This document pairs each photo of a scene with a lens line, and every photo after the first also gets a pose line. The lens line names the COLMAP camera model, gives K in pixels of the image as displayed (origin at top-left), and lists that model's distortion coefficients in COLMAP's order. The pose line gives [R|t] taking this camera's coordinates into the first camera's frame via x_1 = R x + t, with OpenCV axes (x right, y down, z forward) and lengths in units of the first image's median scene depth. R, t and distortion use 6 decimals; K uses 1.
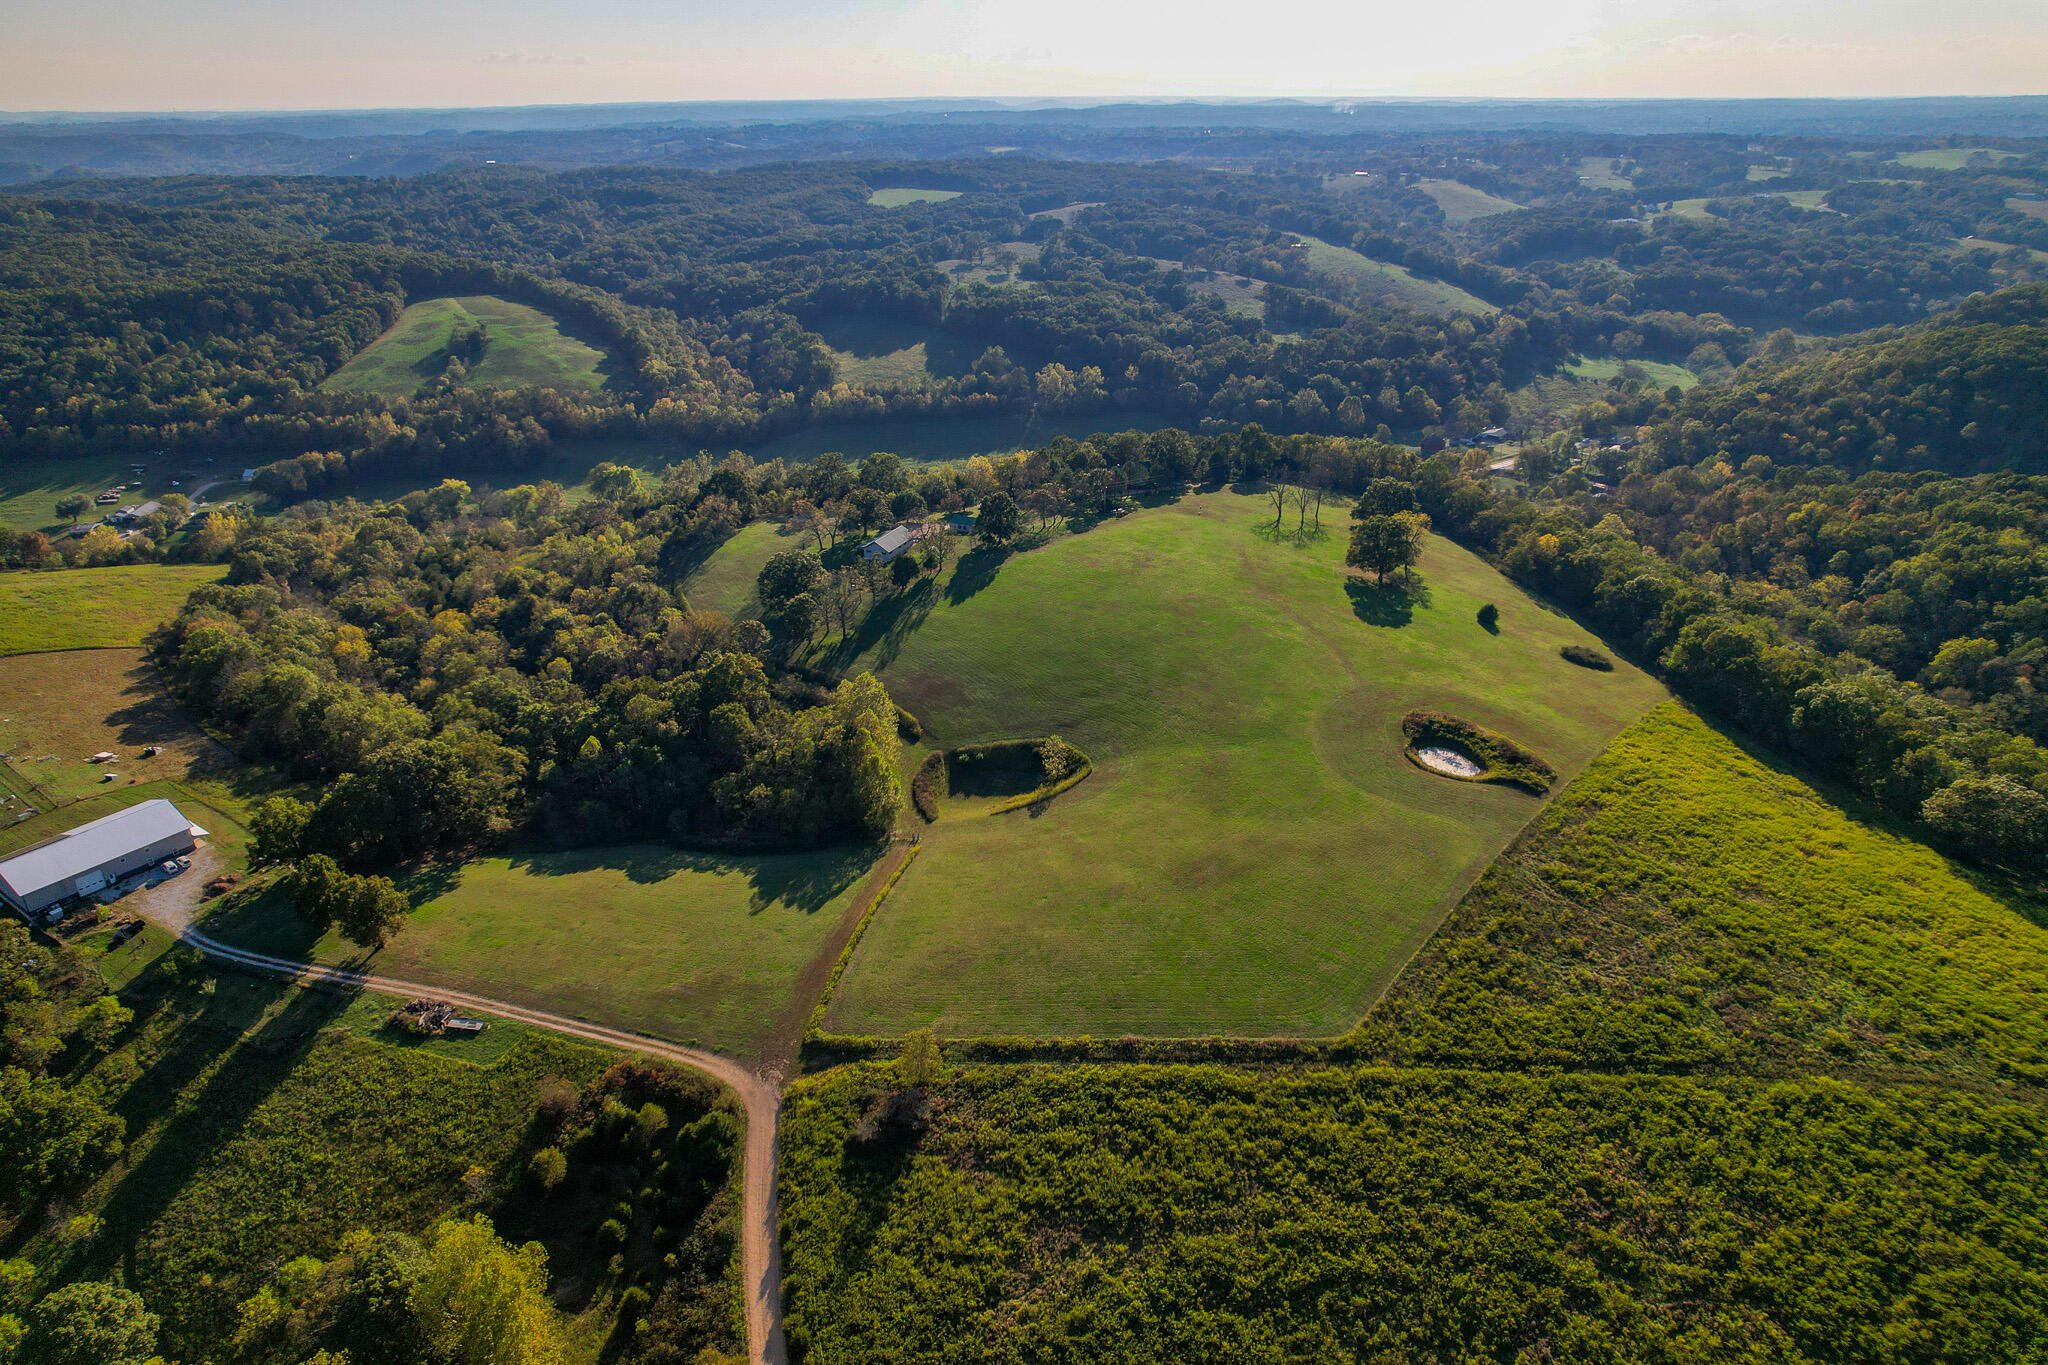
lens RADIAL K [[1325.6, 0, 1073.0], [0, 1325.6, 682.9], [0, 0, 1]] dist [-0.075145, 0.074600]
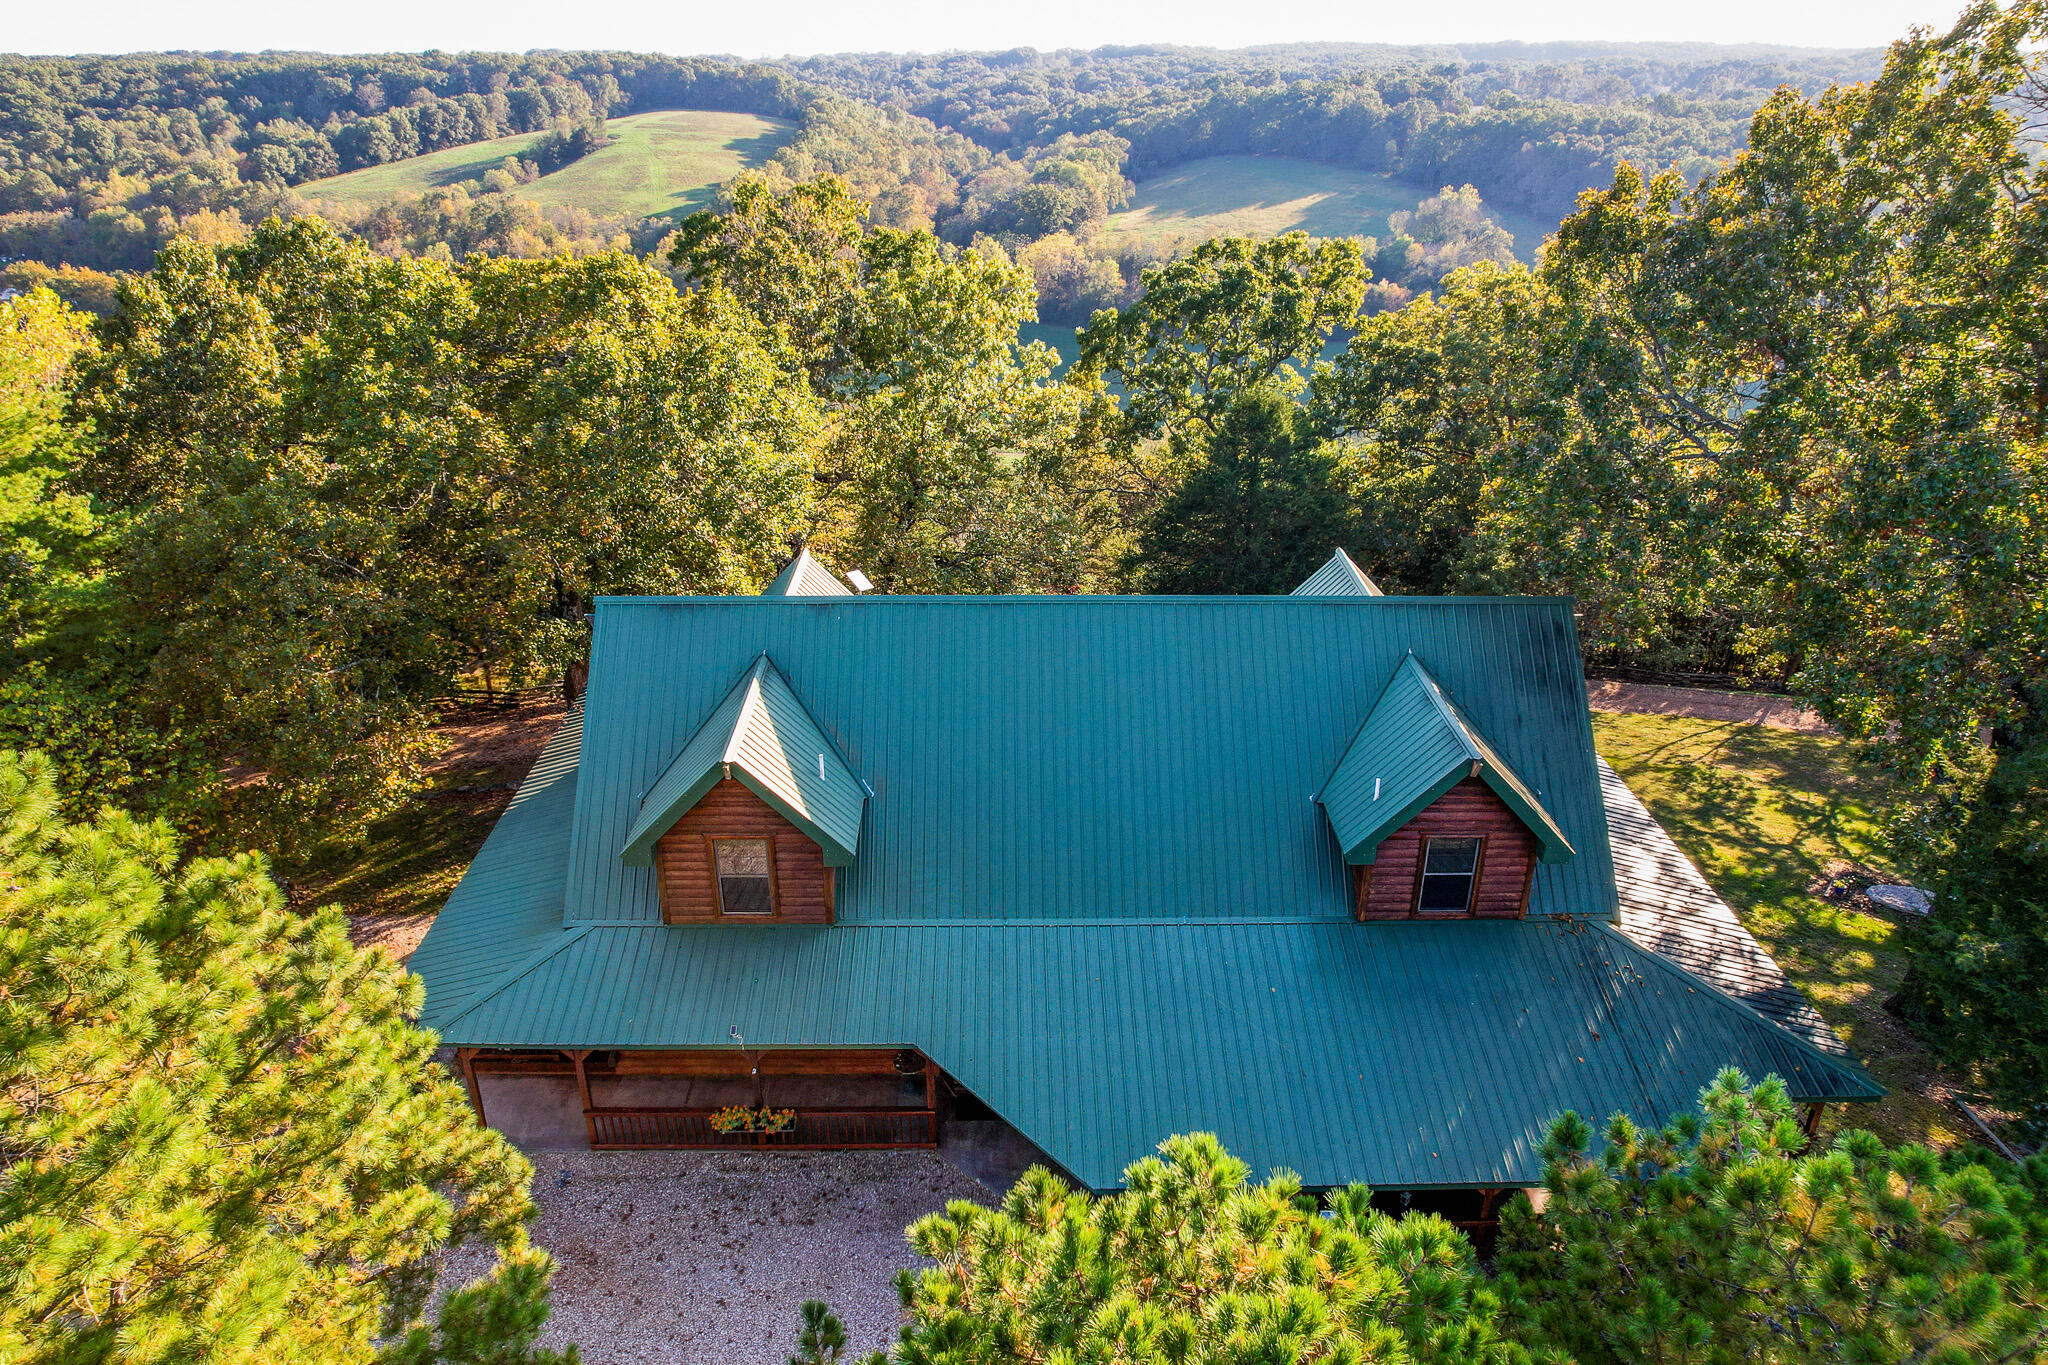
lens RADIAL K [[1362.2, 0, 1024.0], [0, 1362.2, 682.5], [0, 0, 1]] dist [-0.081342, 0.080246]
pose [[0.874999, 0.205925, -0.438146, 0.041315], [-0.202420, 0.977737, 0.055285, -0.108688], [0.439776, 0.040315, 0.897202, 0.624708]]
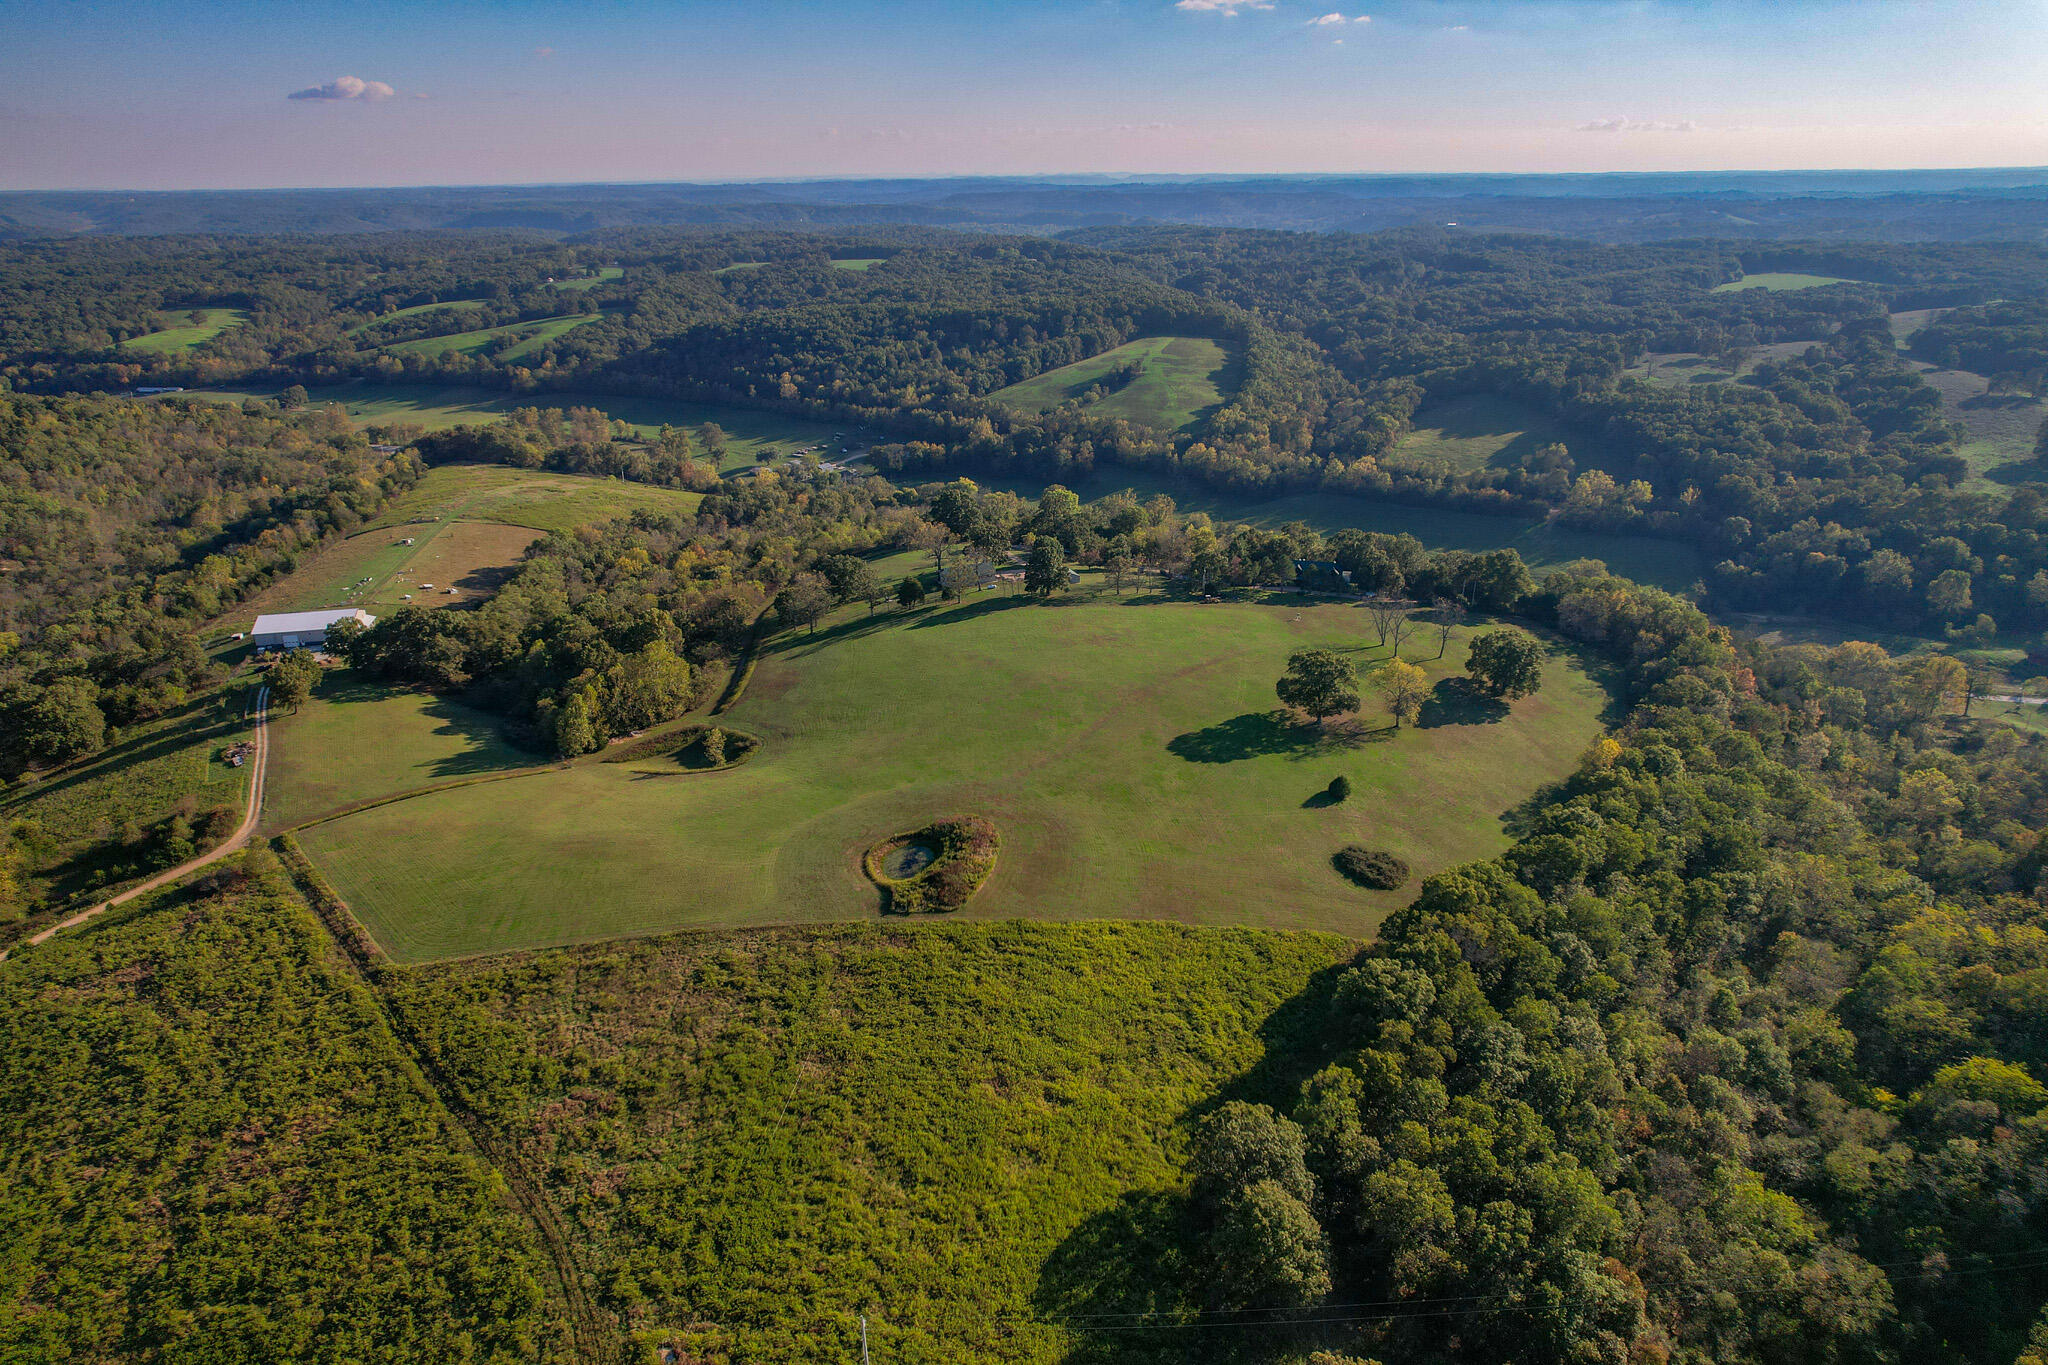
lens RADIAL K [[1362.2, 0, 1024.0], [0, 1362.2, 682.5], [0, 0, 1]] dist [-0.081342, 0.080246]
pose [[0.714186, 0.248922, -0.654199, 0.351320], [-0.283028, 0.957513, 0.055352, -0.052203], [0.640182, 0.145625, 0.754294, 0.111789]]
